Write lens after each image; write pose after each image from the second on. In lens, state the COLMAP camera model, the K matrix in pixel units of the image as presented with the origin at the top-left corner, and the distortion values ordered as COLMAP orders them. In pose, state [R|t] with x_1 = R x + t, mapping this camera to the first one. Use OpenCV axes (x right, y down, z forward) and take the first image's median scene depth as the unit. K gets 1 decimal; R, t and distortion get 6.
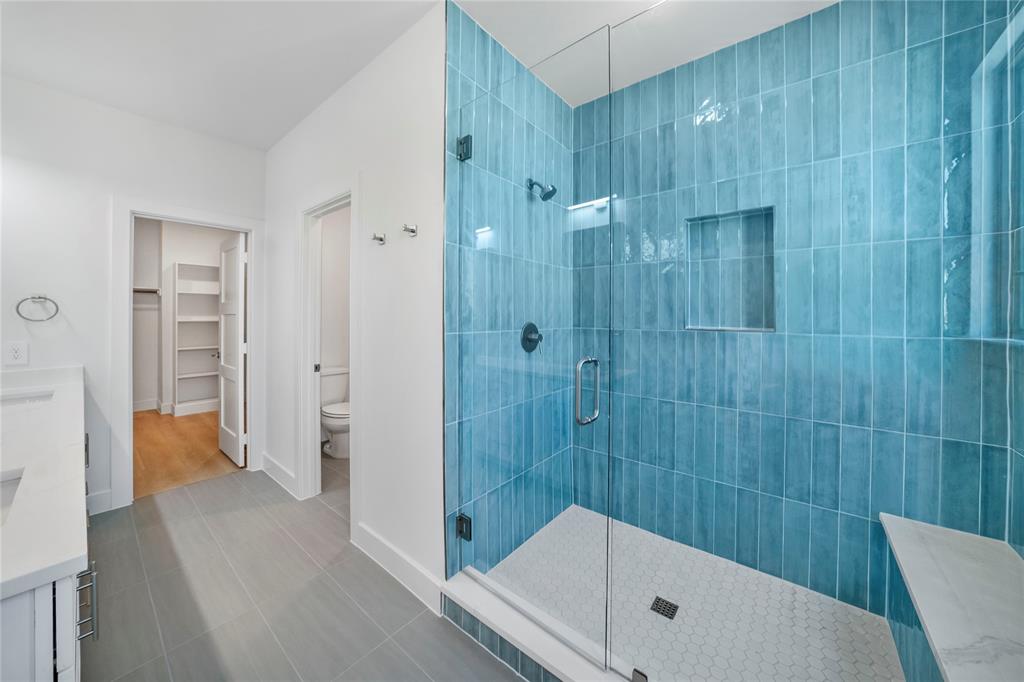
lens RADIAL K [[358.8, 0, 518.7], [0, 358.8, 315.2], [0, 0, 1]] dist [-0.025888, 0.005005]
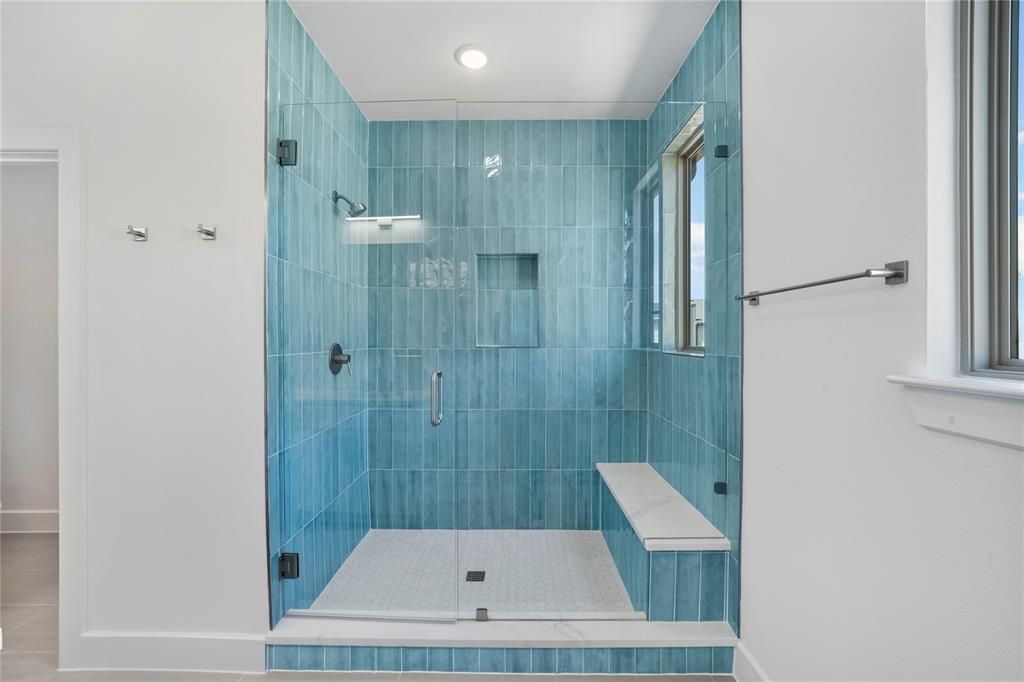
lens RADIAL K [[424.1, 0, 509.4], [0, 424.1, 340.7], [0, 0, 1]] dist [-0.010250, 0.002072]
pose [[0.787737, -0.007863, 0.615961, -0.308615], [0.001663, 0.999942, 0.010638, 0.002819], [-0.616009, -0.007355, 0.787705, -0.171234]]
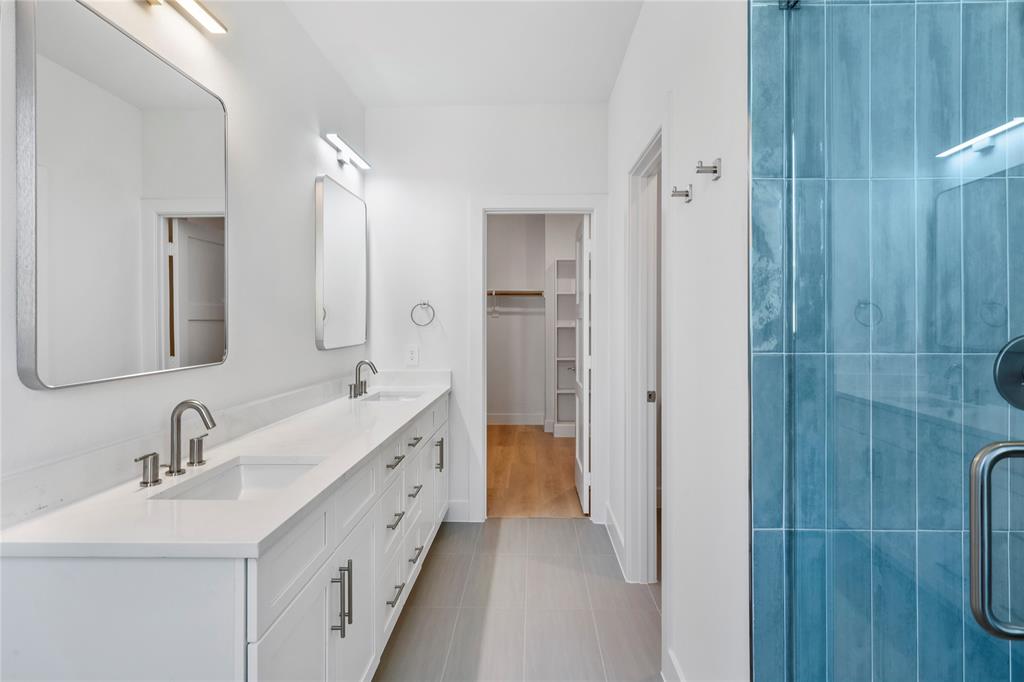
lens RADIAL K [[567.9, 0, 516.9], [0, 567.9, 317.1], [0, 0, 1]] dist [0.006144, -0.000184]
pose [[0.605403, -0.006345, -0.795894, 0.201127], [0.002152, 0.999978, -0.006335, 0.002468], [0.795916, 0.002123, 0.605403, 0.180935]]
